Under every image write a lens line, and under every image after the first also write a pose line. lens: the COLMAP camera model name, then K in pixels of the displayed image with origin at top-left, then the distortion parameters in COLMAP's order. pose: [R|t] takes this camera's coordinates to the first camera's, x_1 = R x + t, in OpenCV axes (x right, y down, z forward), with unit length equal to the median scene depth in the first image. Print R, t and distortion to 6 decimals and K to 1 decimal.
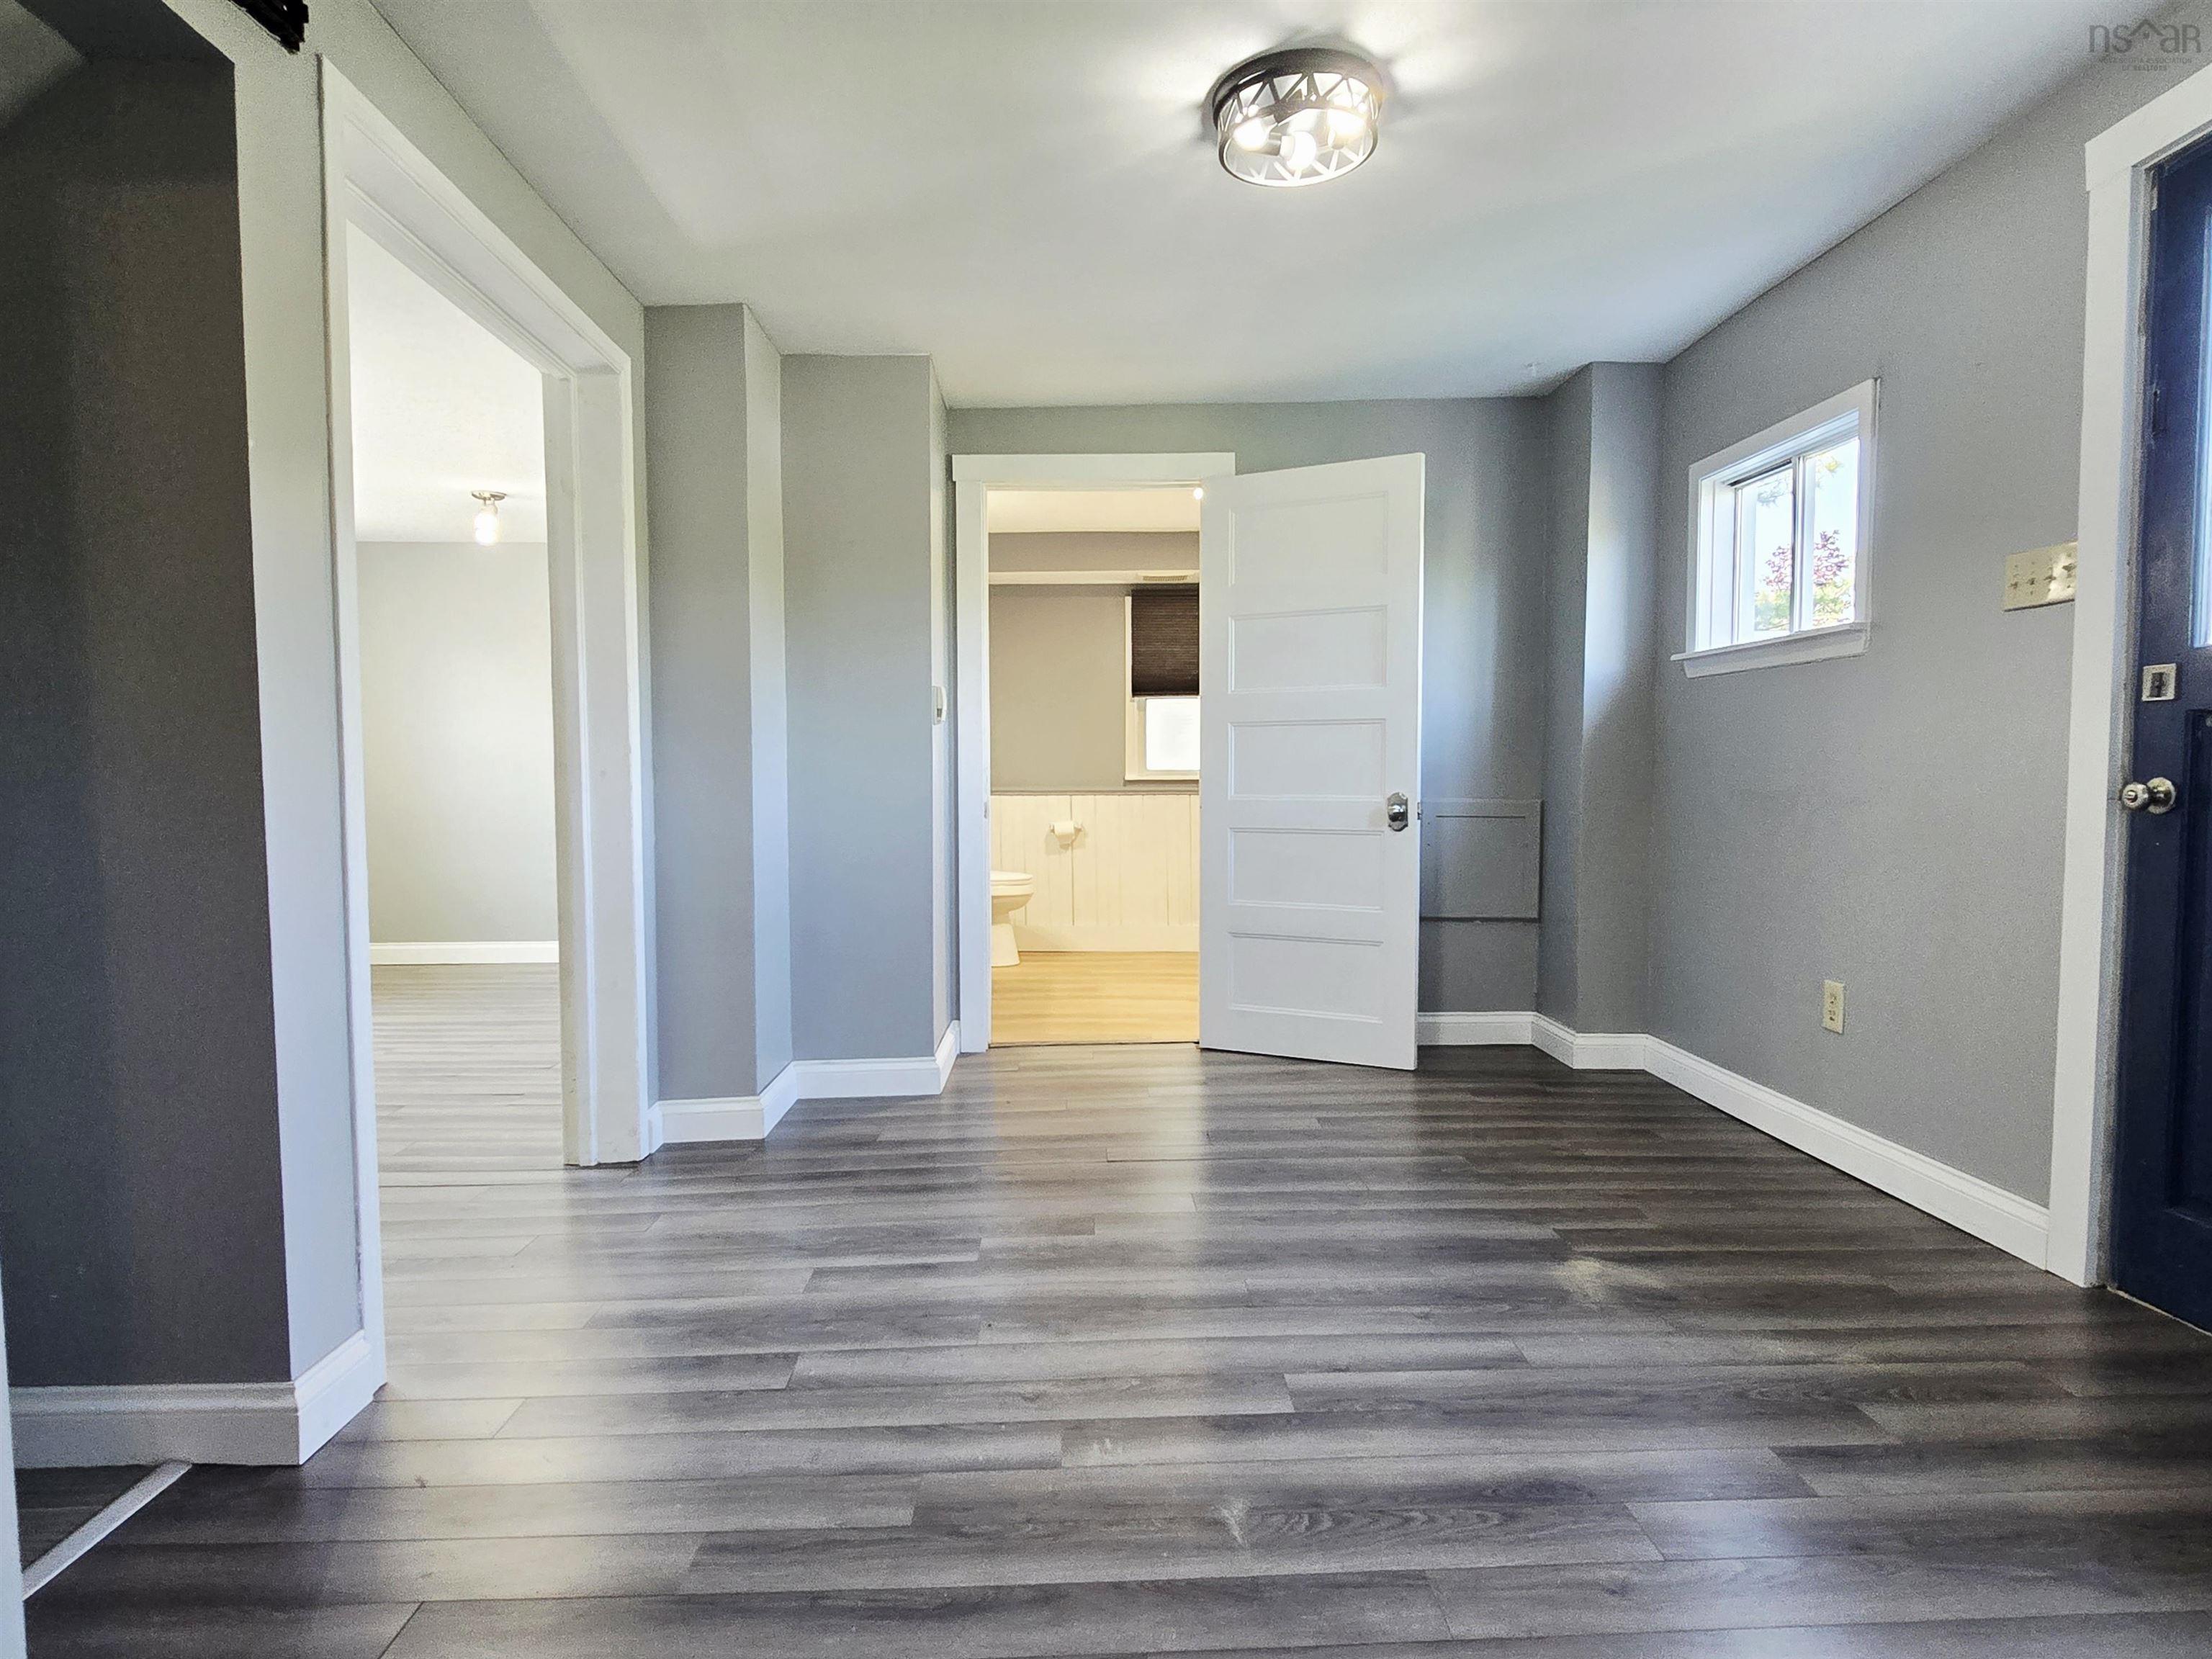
lens RADIAL K [[1269.8, 0, 1090.5], [0, 1269.8, 849.9], [0, 0, 1]] dist [0.001481, -0.000684]
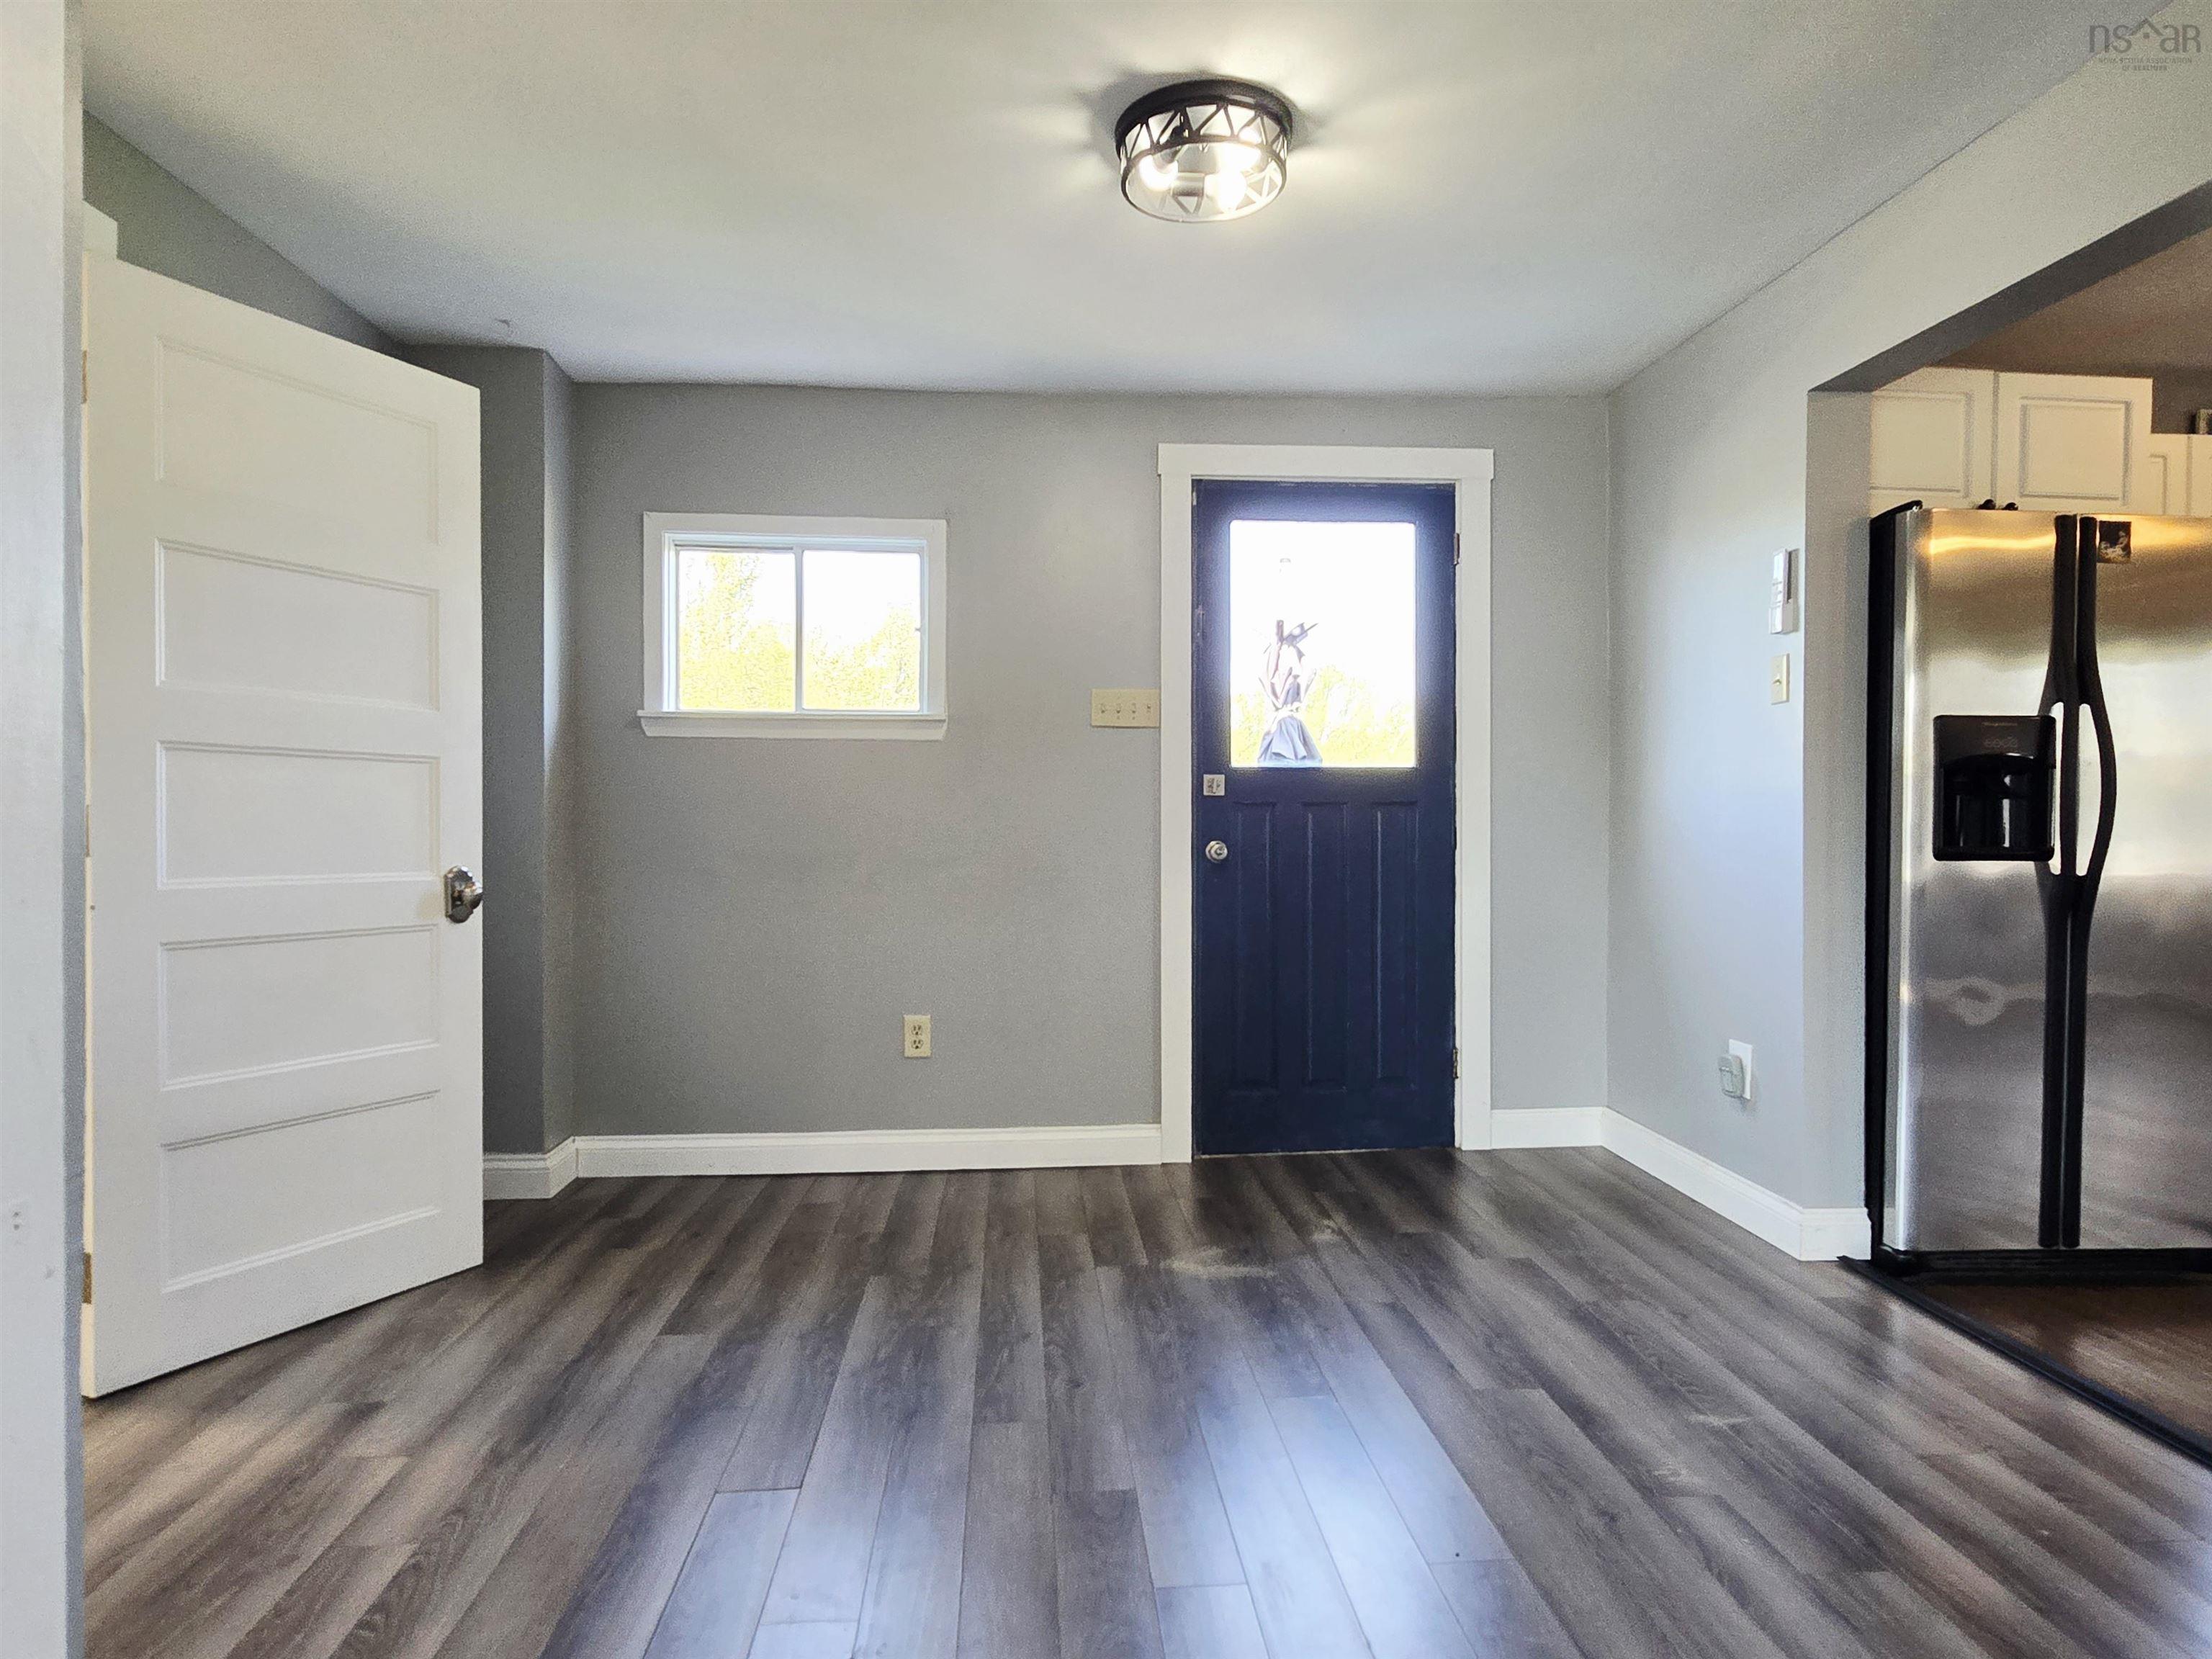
lens RADIAL K [[1266.8, 0, 1118.6], [0, 1266.8, 837.8], [0, 0, 1]] dist [0.004607, -0.000523]
pose [[-0.062794, -0.000971, 0.998026, -0.467567], [0.059424, 0.998222, 0.004710, -0.042760], [-0.996256, 0.059602, -0.062625, 0.686514]]
